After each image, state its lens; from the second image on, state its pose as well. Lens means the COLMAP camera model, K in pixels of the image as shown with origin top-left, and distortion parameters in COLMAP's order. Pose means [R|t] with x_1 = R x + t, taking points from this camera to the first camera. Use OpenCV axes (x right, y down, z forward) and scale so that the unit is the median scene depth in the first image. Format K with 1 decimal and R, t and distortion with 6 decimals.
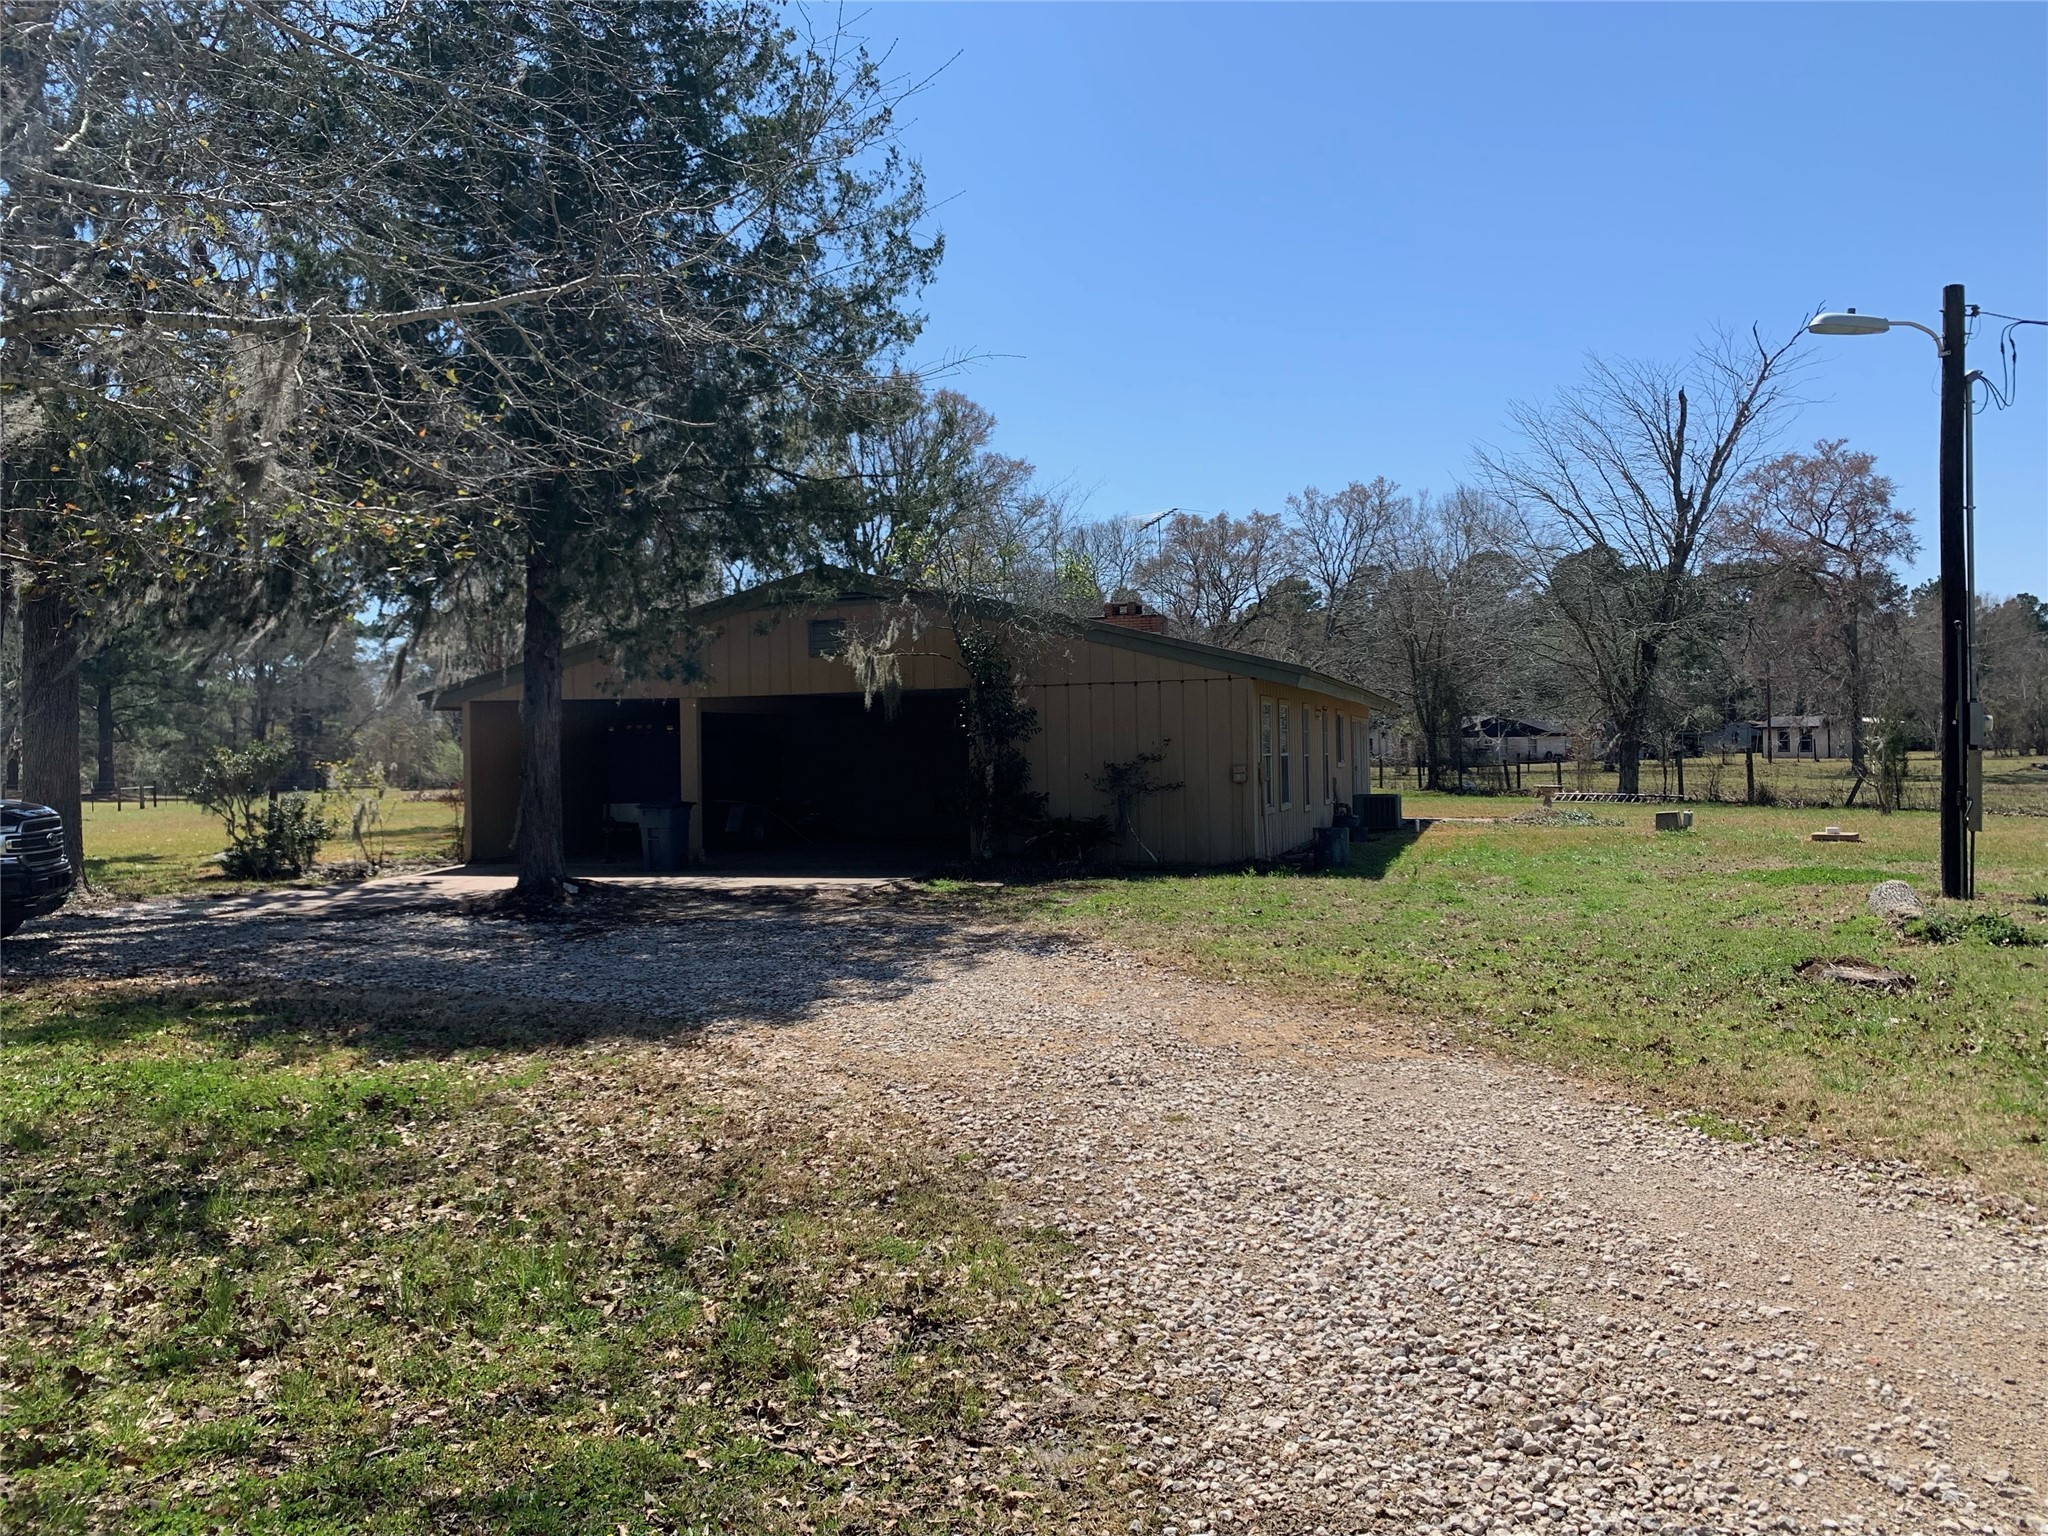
lens RADIAL K [[1568.2, 0, 1024.0], [0, 1568.2, 768.0], [0, 0, 1]] dist [0.019149, -0.004460]
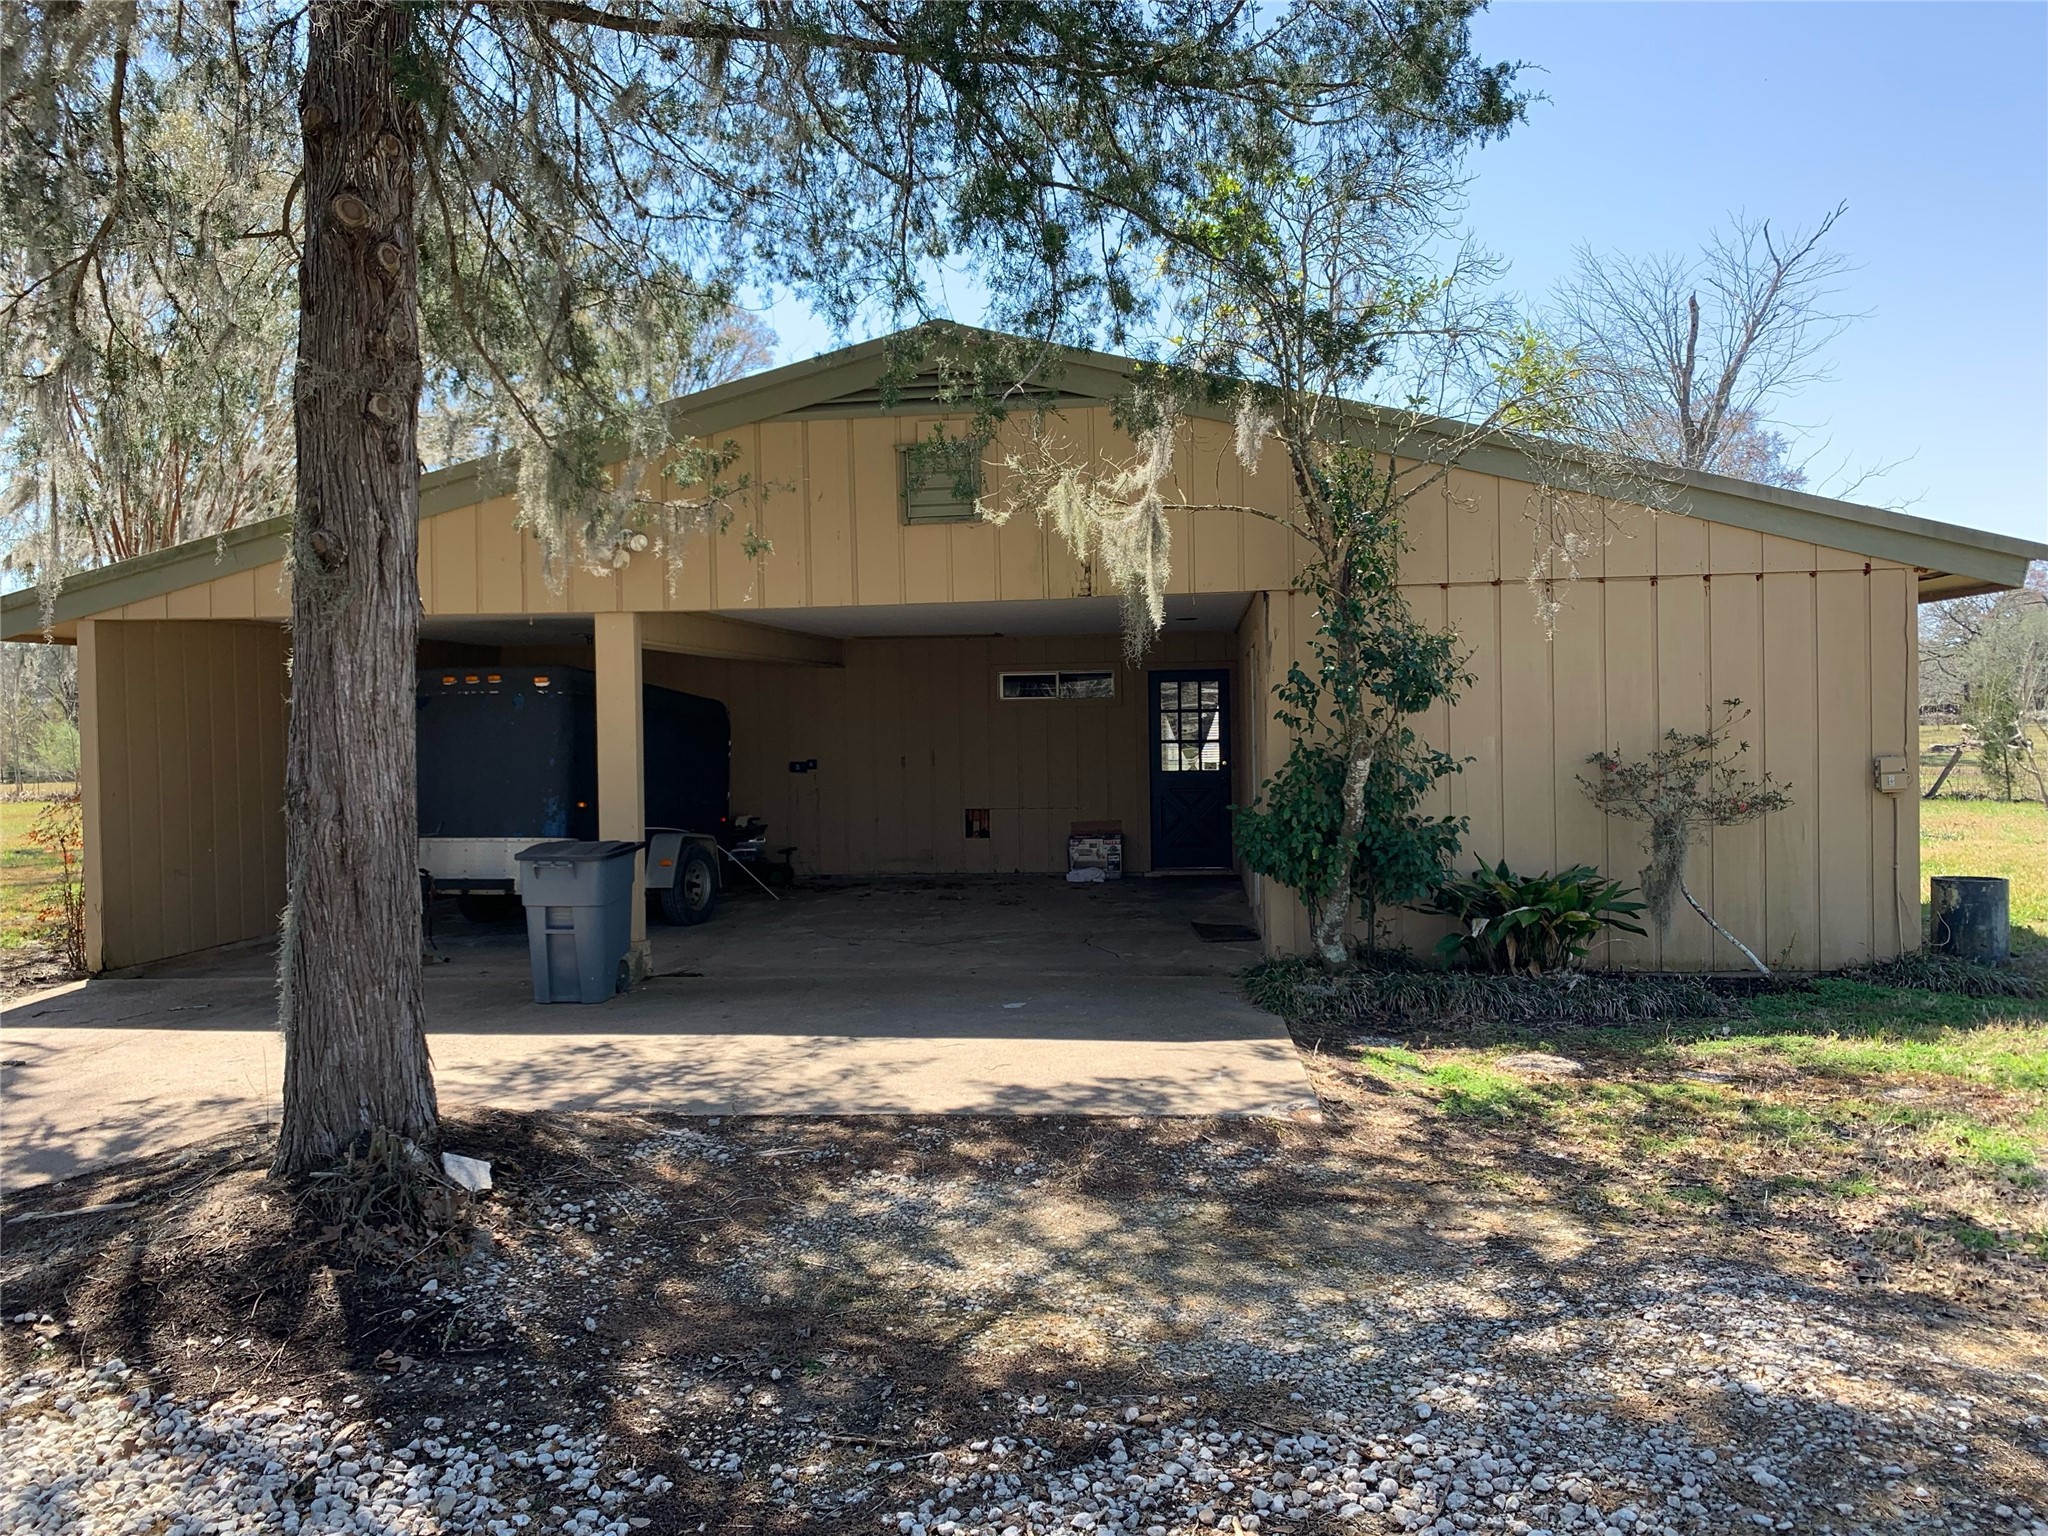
lens RADIAL K [[1577.3, 0, 1024.0], [0, 1577.3, 768.0], [0, 0, 1]] dist [-0.005036, -0.000719]
pose [[0.980379, -0.006448, 0.197014, -0.186897], [0.004372, 0.999930, 0.010972, -0.004349], [-0.197071, -0.009895, 0.980339, 0.513146]]
